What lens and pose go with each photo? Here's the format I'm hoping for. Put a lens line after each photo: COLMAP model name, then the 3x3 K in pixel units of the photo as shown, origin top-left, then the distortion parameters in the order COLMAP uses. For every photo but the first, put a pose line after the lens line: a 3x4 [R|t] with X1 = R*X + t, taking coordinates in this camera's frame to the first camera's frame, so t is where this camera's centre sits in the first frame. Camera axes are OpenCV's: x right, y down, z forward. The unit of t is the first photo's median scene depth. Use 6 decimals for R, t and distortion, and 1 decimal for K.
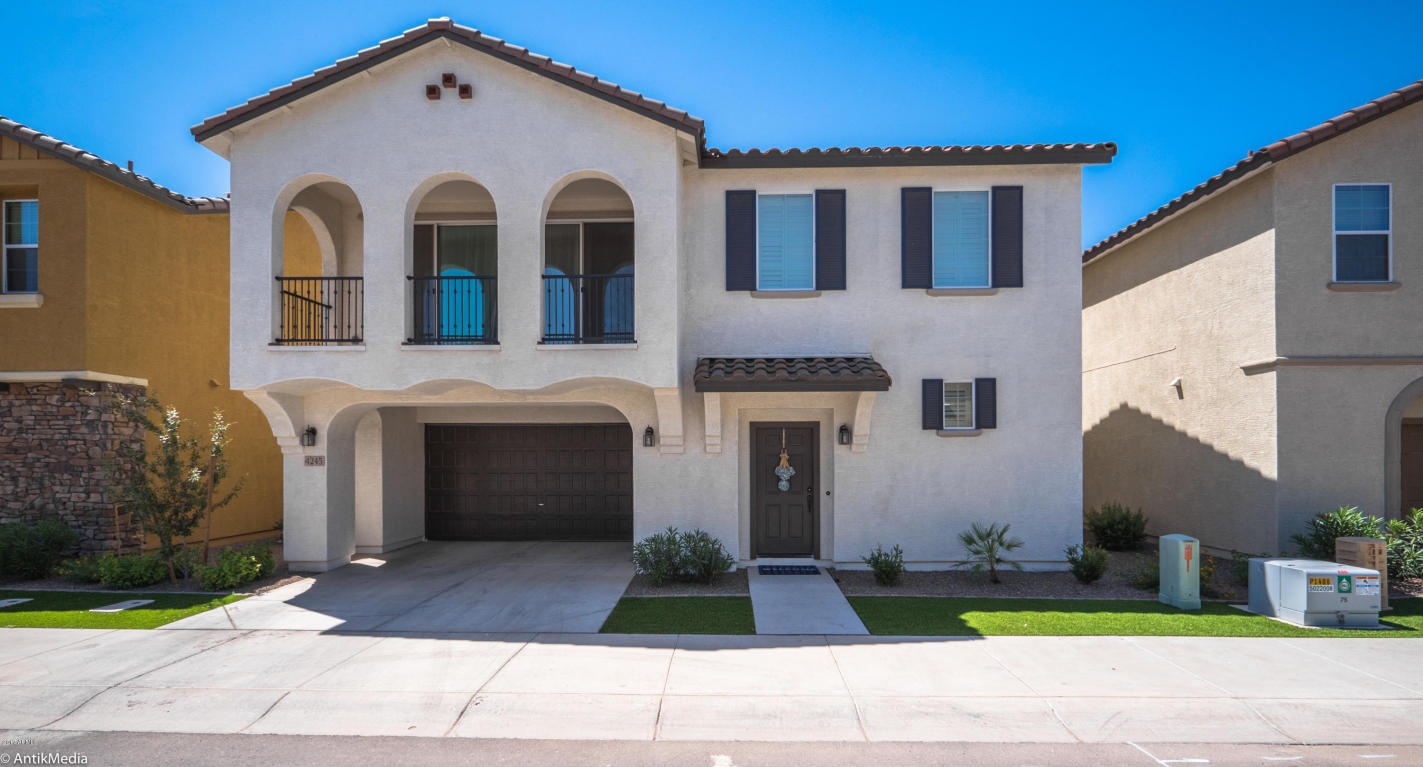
lens RADIAL K [[618.6, 0, 713.9], [0, 618.6, 456.3], [0, 0, 1]] dist [-0.000183, -0.000017]
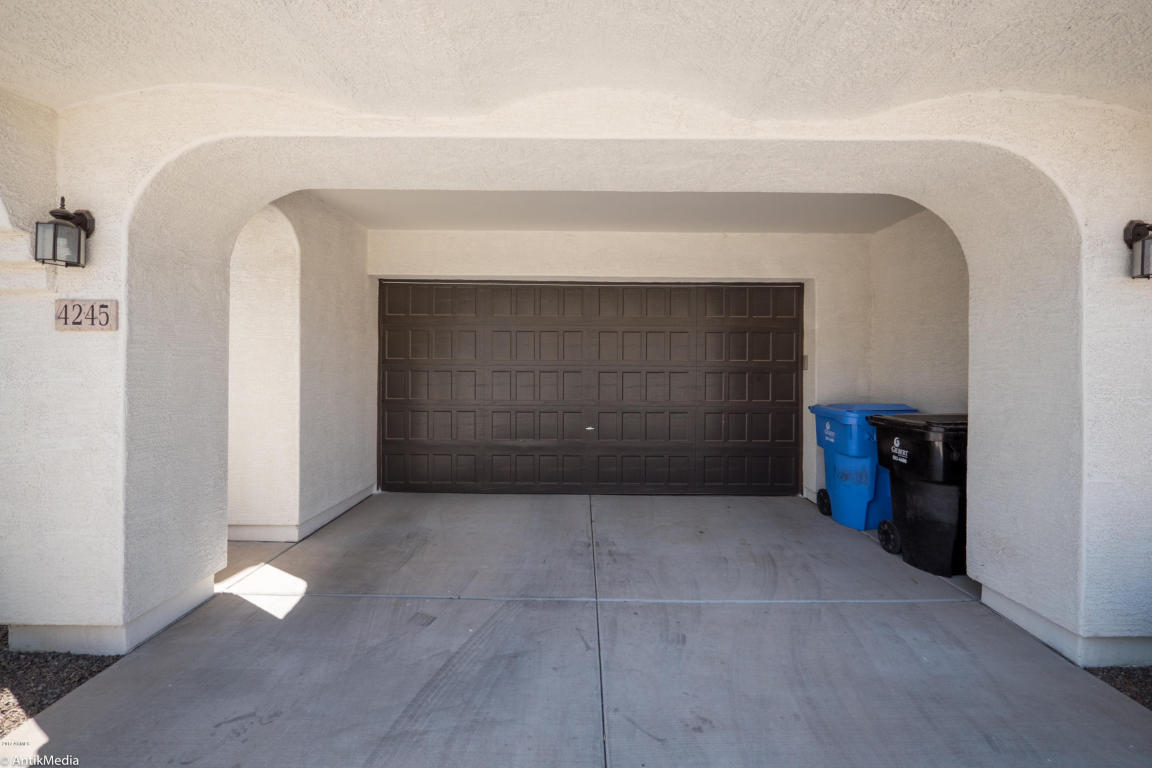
lens RADIAL K [[484.7, 0, 576.3], [0, 484.7, 369.7], [0, 0, 1]] dist [-0.010764, 0.003103]
pose [[0.999662, 0.008985, 0.024389, -0.398772], [-0.008937, 0.999958, -0.002073, 0.034529], [-0.024406, 0.001854, 0.999700, 0.747686]]
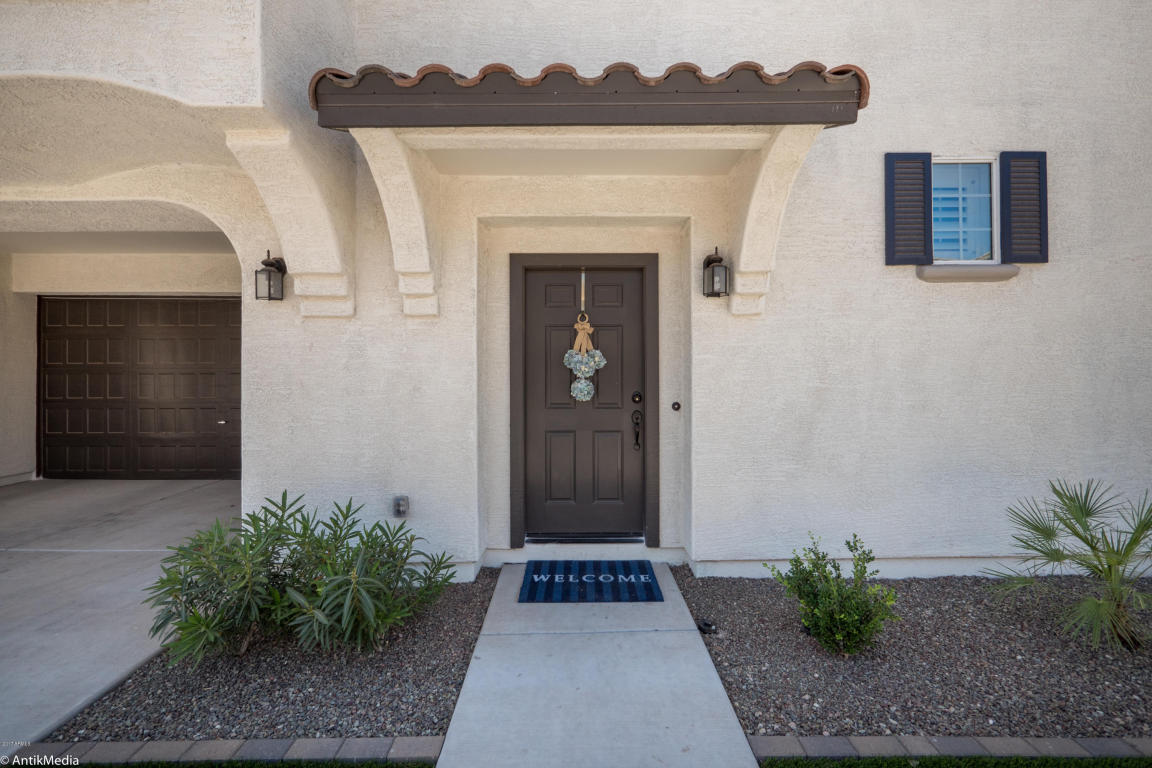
lens RADIAL K [[484.7, 0, 576.3], [0, 484.7, 369.7], [0, 0, 1]] dist [-0.010764, 0.003103]
pose [[0.999398, 0.001691, 0.034642, 0.097318], [-0.001380, 0.999958, -0.009010, 0.035813], [-0.034656, 0.008957, 0.999359, 0.641895]]
